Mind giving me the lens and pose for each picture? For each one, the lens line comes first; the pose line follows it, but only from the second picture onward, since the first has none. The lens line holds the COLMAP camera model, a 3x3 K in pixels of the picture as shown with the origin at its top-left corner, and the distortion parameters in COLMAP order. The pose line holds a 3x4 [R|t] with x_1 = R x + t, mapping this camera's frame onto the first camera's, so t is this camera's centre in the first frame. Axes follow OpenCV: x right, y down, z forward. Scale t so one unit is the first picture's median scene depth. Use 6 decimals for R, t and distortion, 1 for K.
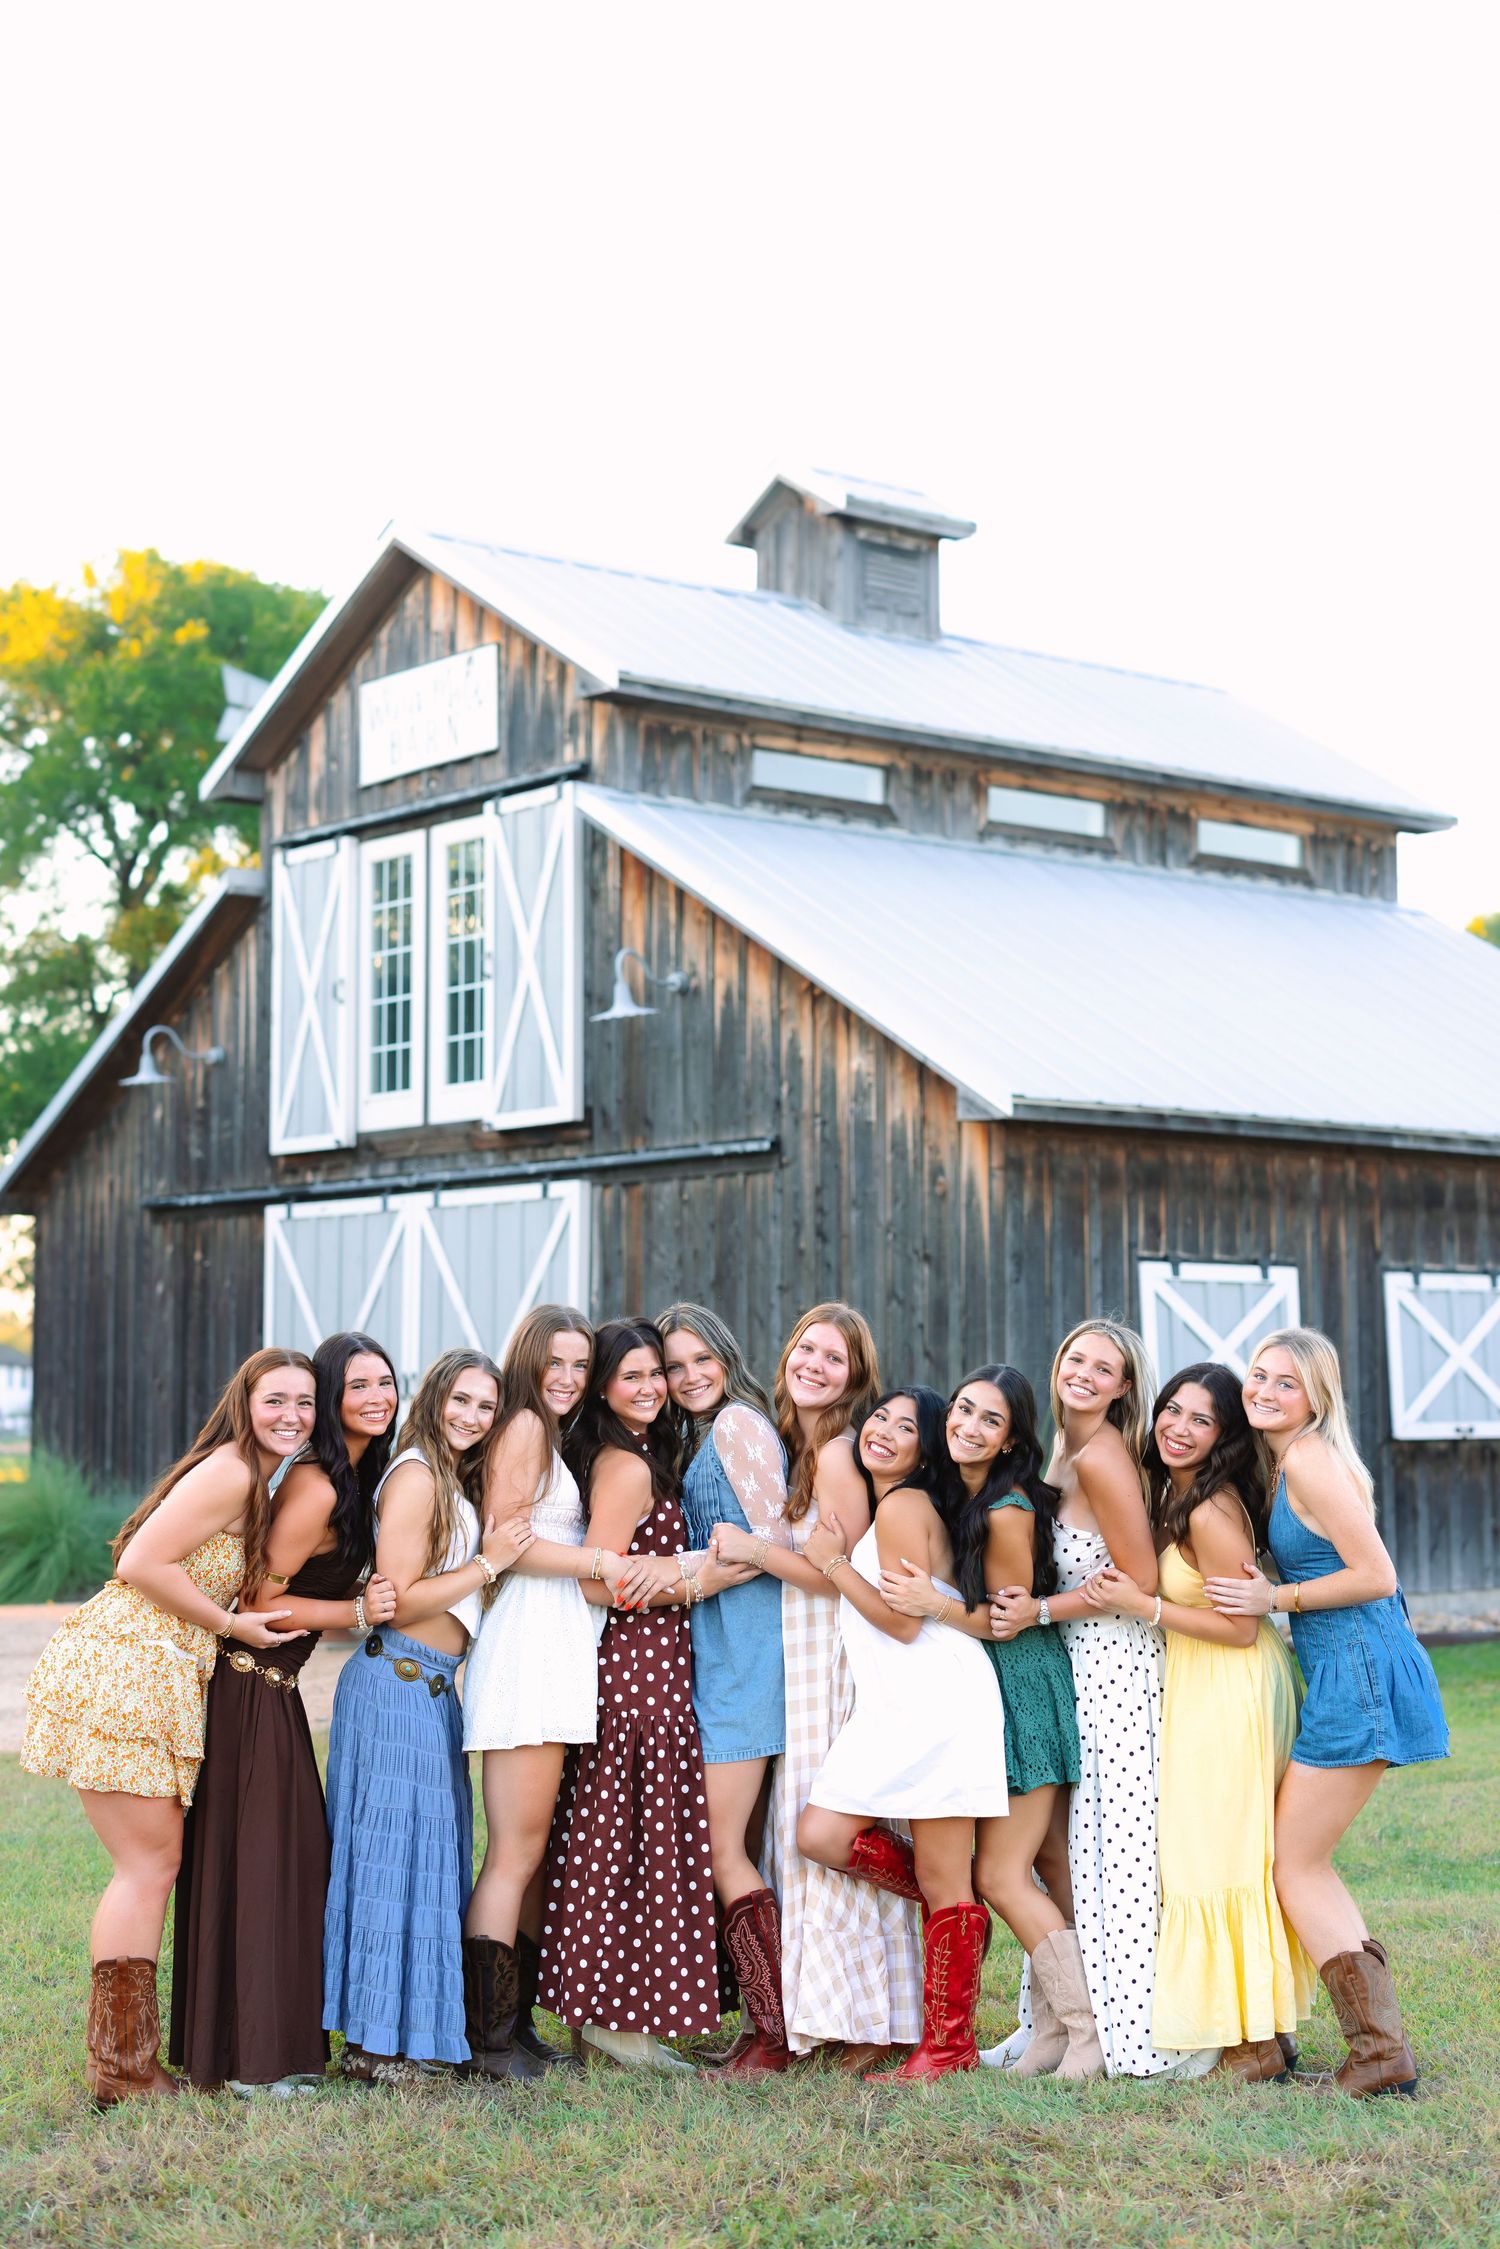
lens RADIAL K [[3345.6, 0, 765.3], [0, 3345.6, 1152.6], [0, 0, 1]] dist [0.016909, 0.057147]
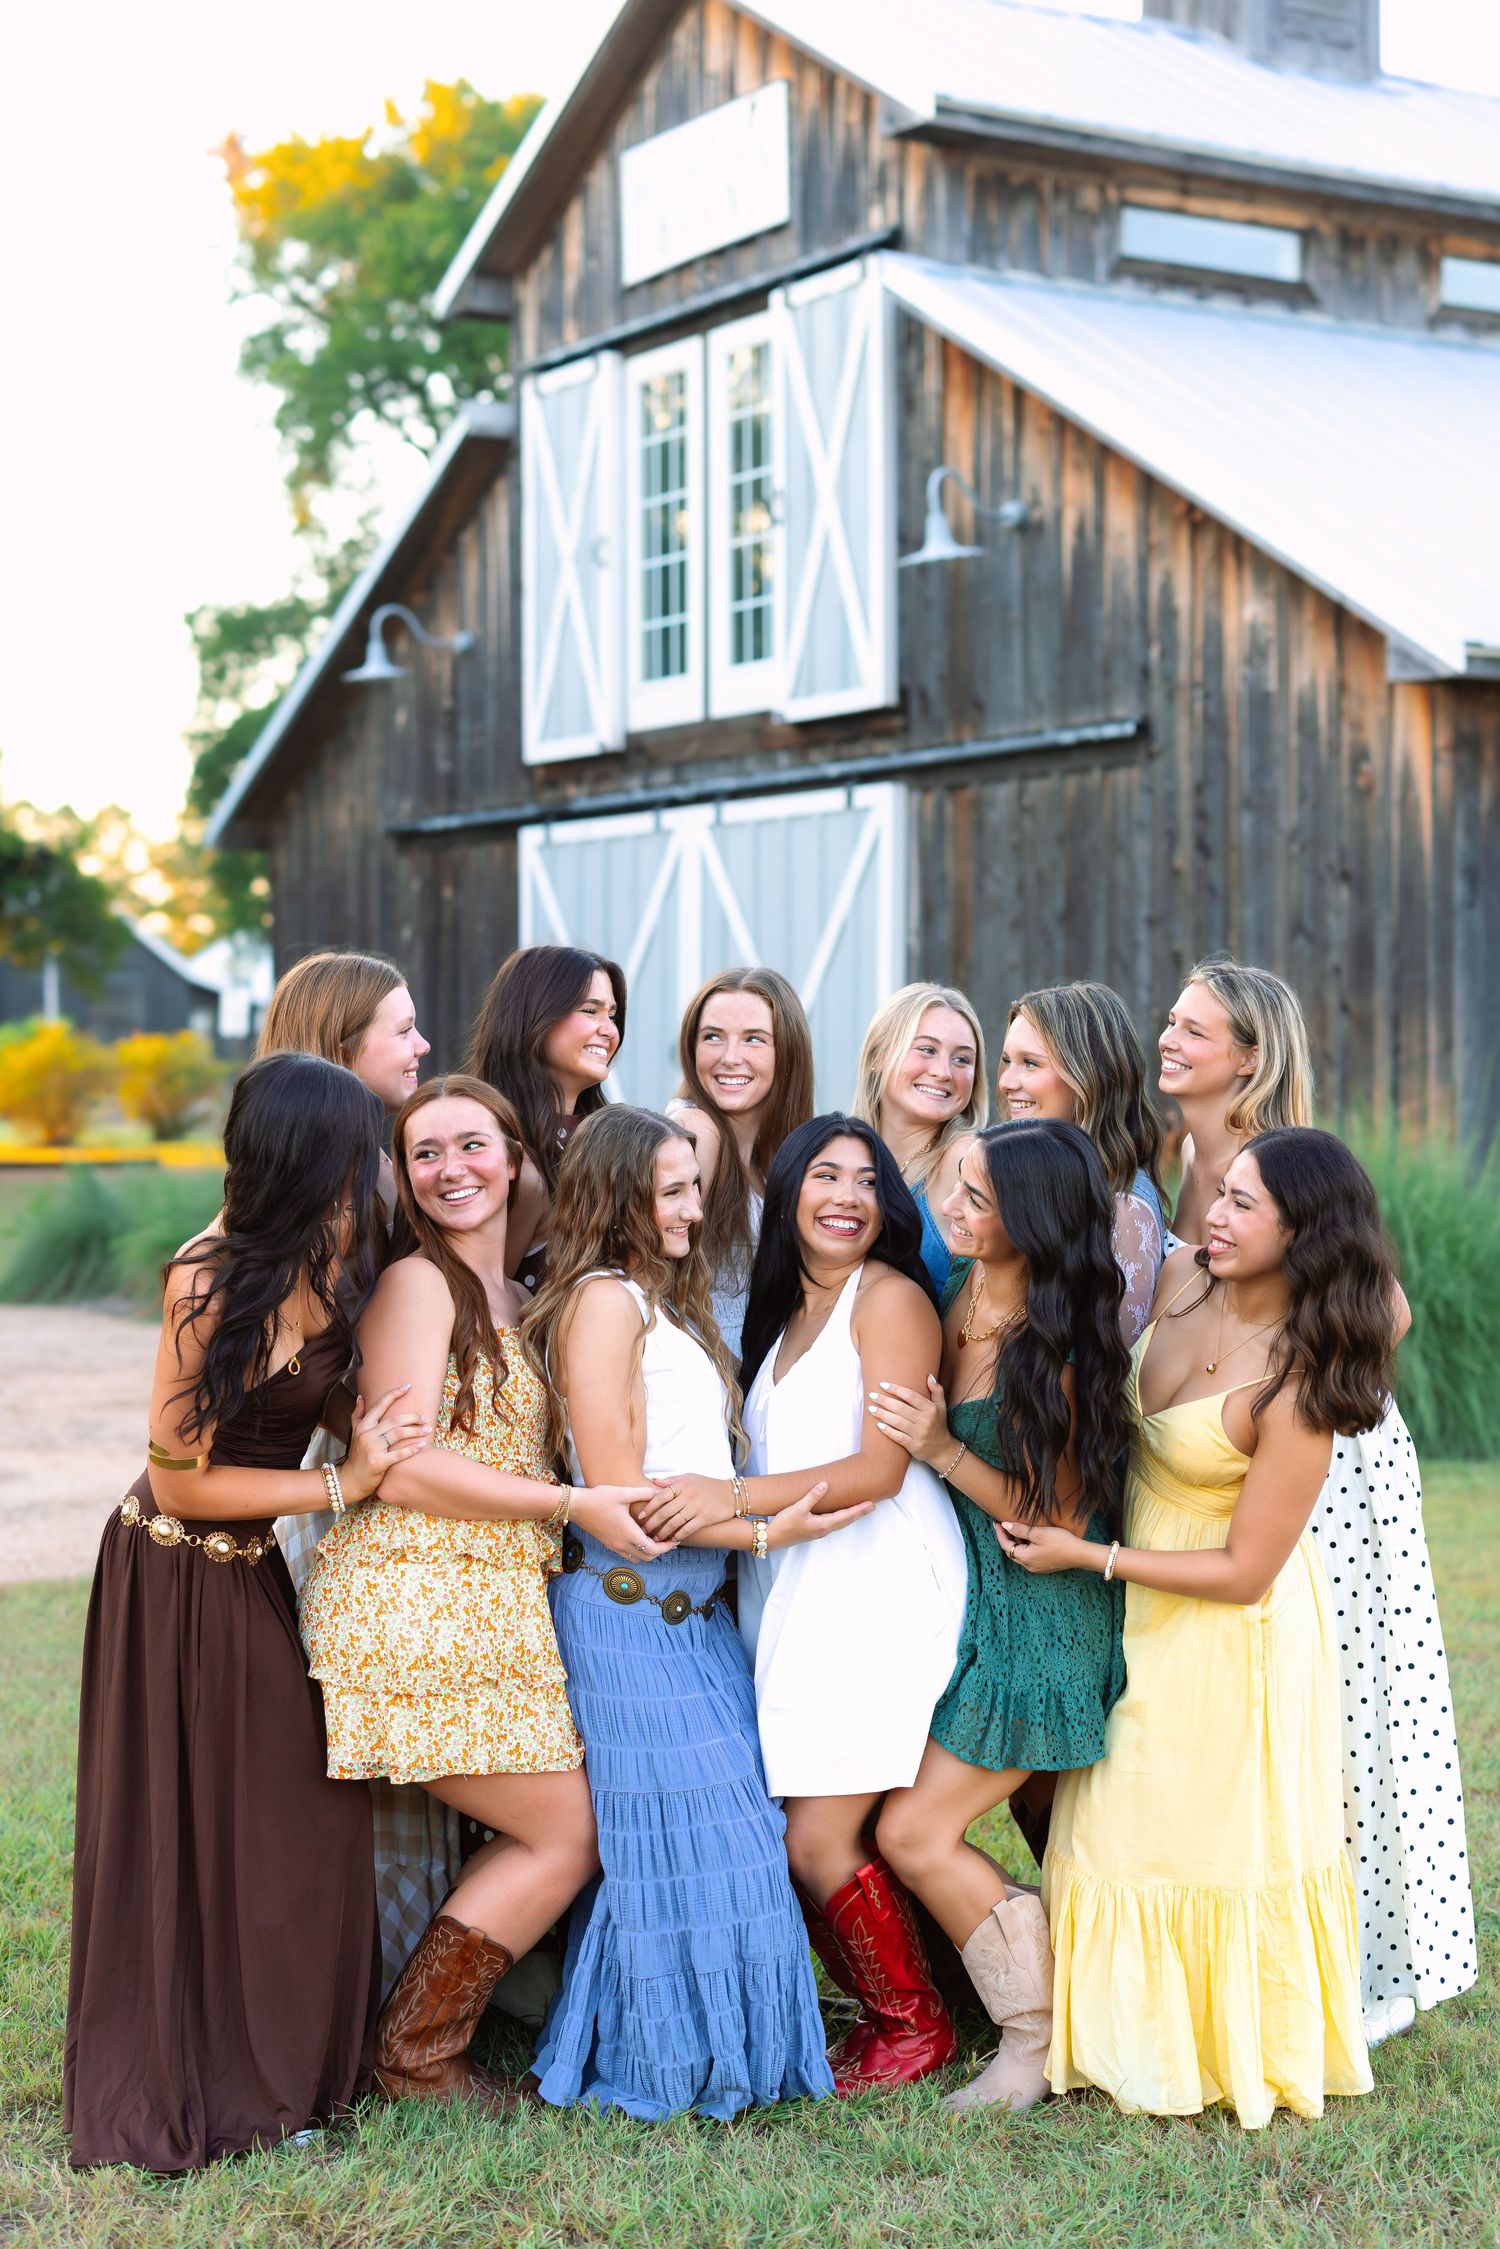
lens RADIAL K [[3471.6, 0, 767.8], [0, 3471.6, 1125.3], [0, 0, 1]] dist [0.009878, 0.063535]
pose [[0.991544, -0.000303, -0.129769, 0.019017], [0.012229, 0.995765, 0.091116, 0.013190], [0.129192, -0.091933, 0.987349, 0.203262]]
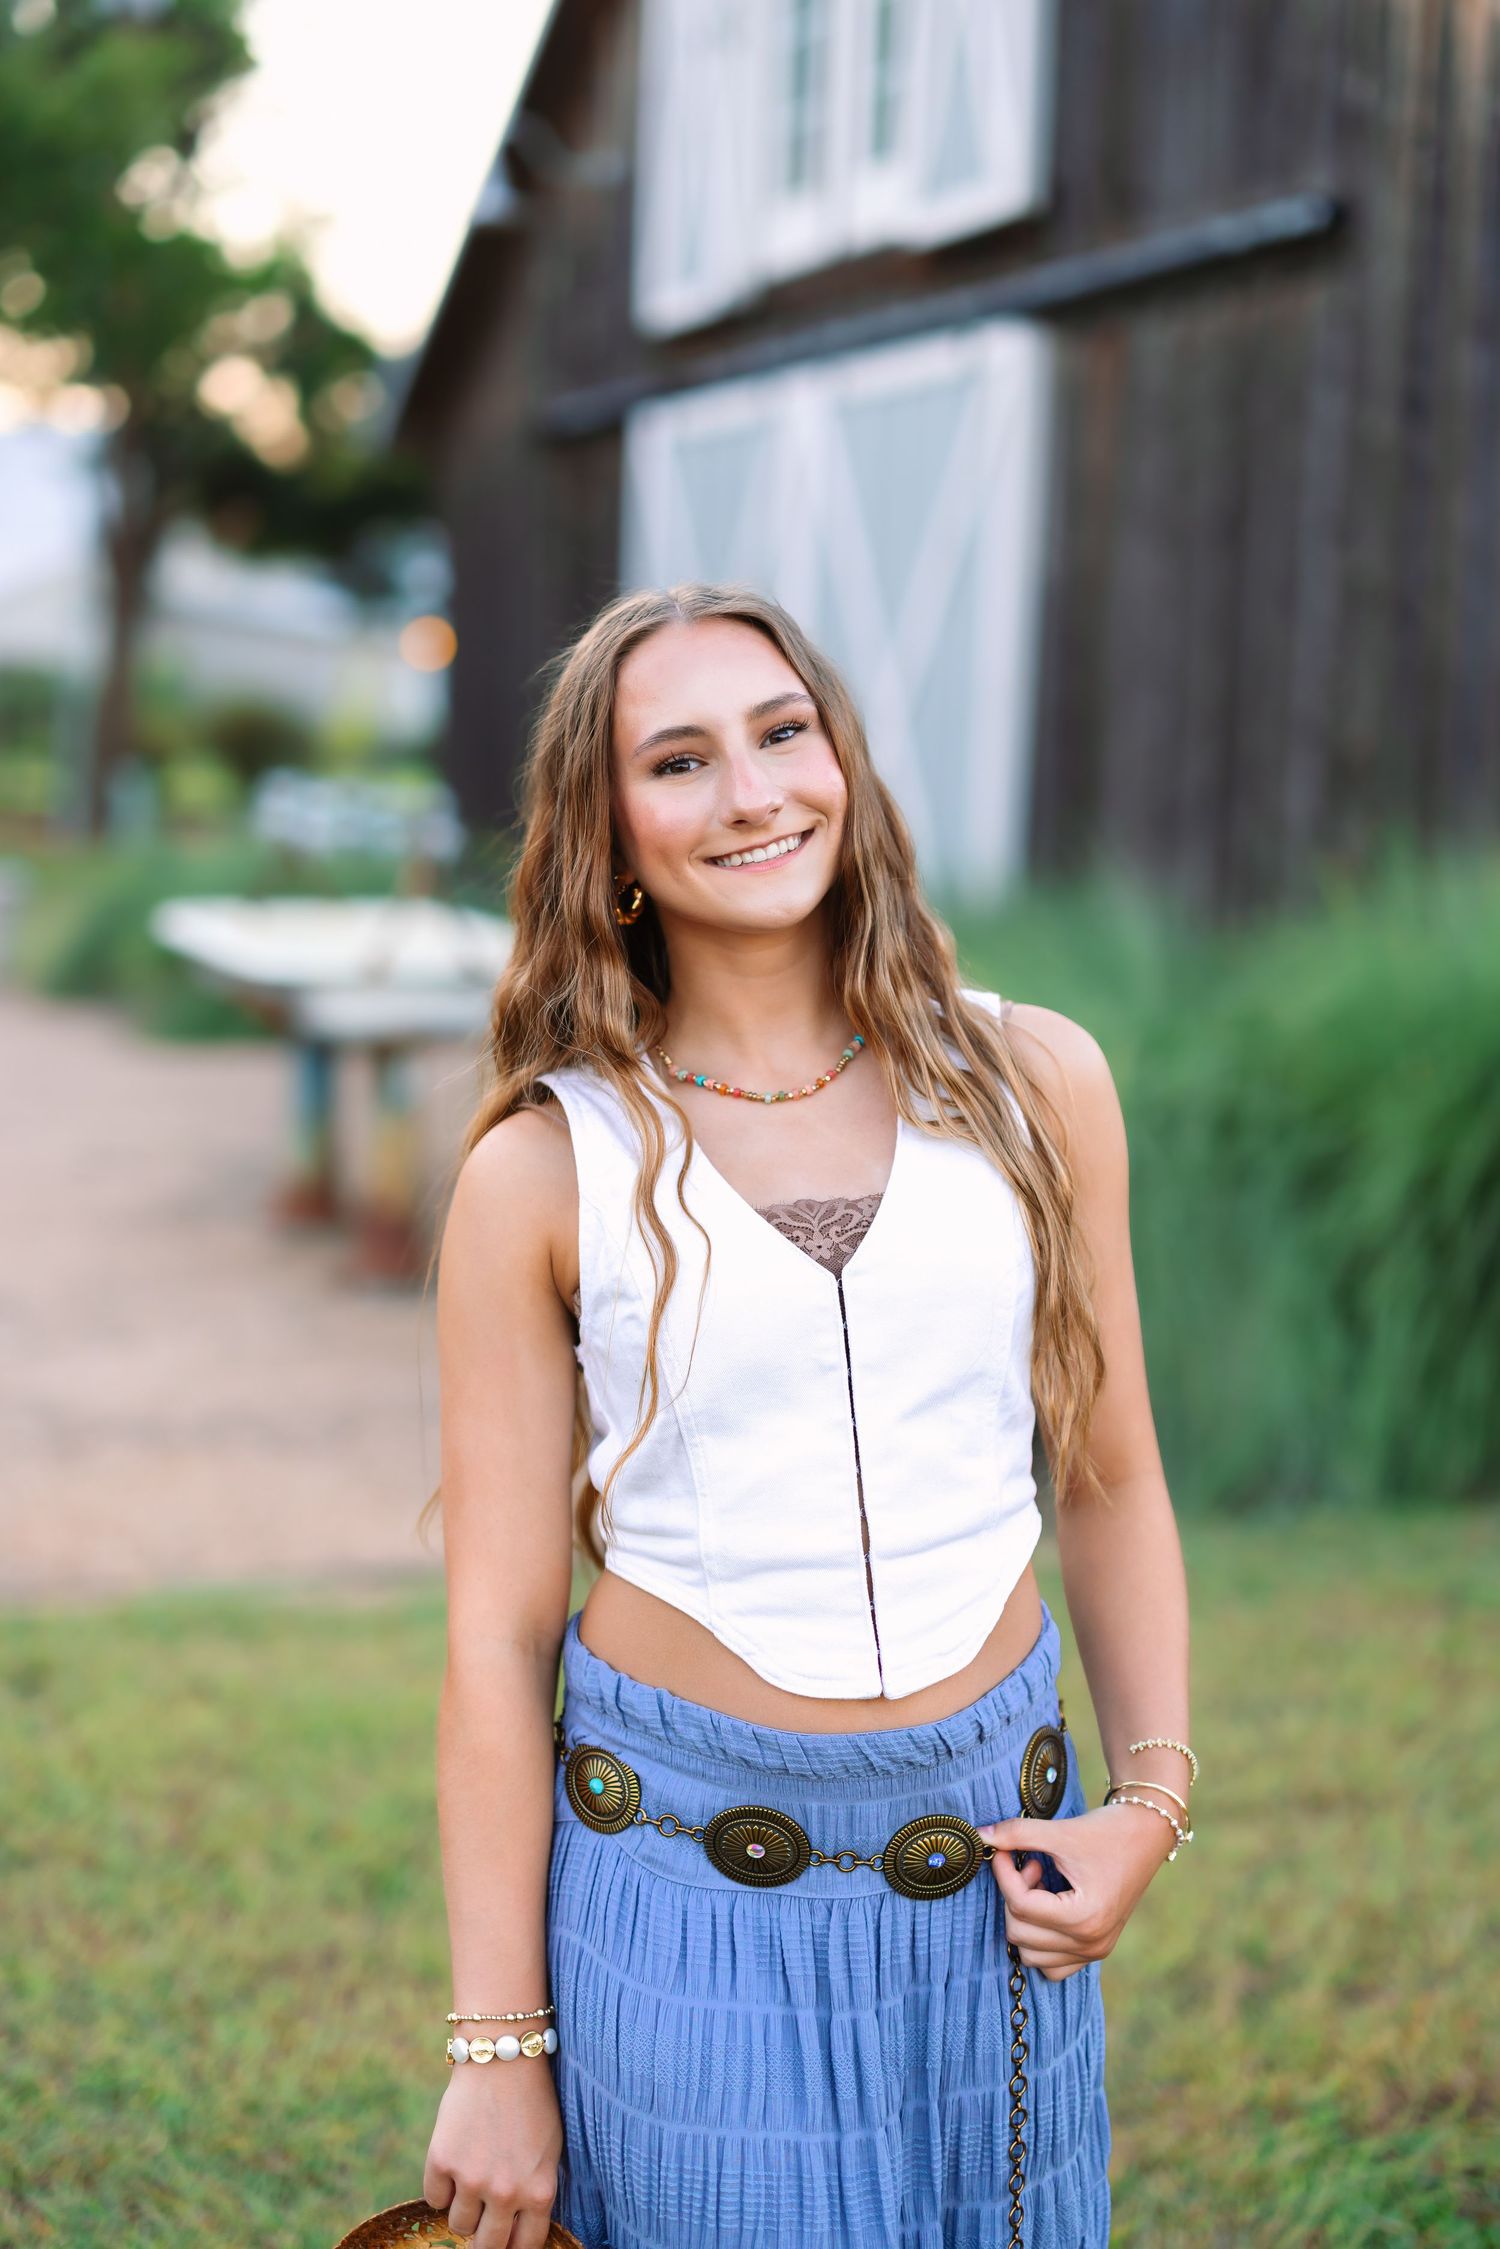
lens RADIAL K [[3232.0, 0, 751.6], [0, 3232.0, 1116.8], [0, 0, 1]] dist [-0.004219, 0.022547]
pose [[0.944133, 0.071859, -0.321636, 0.072827], [-0.010644, 0.982079, 0.188169, 0.034300], [0.329394, -0.174233, 0.927978, 0.496779]]
